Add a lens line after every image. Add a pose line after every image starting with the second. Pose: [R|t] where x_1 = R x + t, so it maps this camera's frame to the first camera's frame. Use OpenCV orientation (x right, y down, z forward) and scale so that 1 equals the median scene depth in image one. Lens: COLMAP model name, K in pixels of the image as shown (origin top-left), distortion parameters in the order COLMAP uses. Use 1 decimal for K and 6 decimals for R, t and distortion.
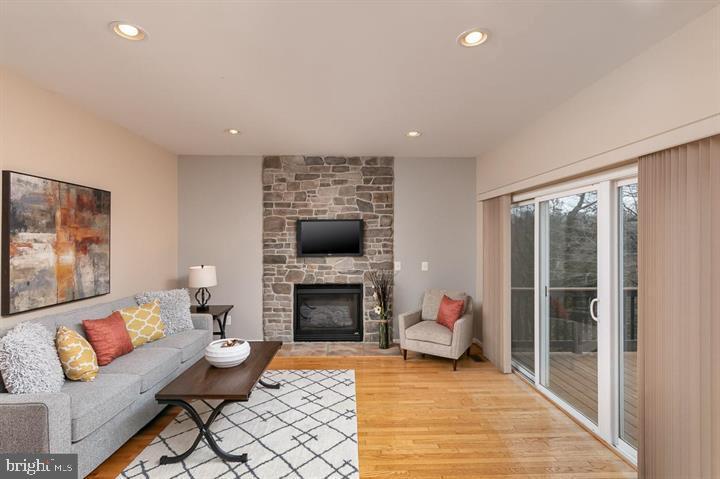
lens RADIAL K [[345.2, 0, 346.2], [0, 345.2, 230.3], [0, 0, 1]] dist [0.001646, -0.002078]
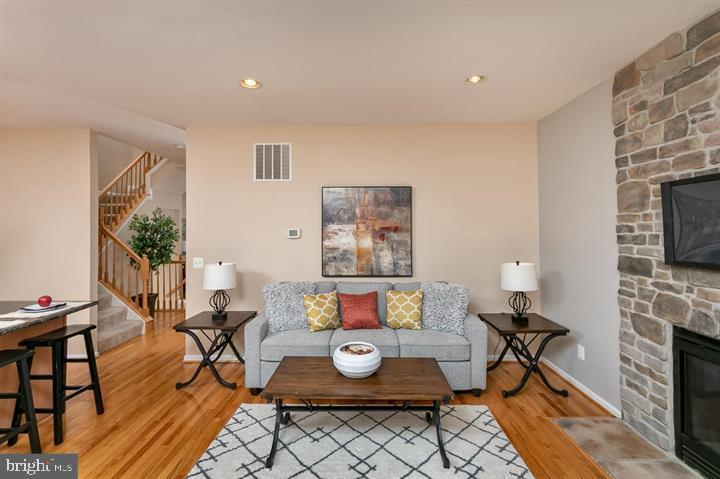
lens RADIAL K [[345.2, 0, 373.6], [0, 345.2, 215.2], [0, 0, 1]] dist [0.001646, -0.002078]
pose [[-0.027364, -0.037046, -0.998939, 0.316894], [0.036372, 0.998614, -0.038030, 0.015248], [0.998964, -0.037375, -0.025979, 0.635629]]
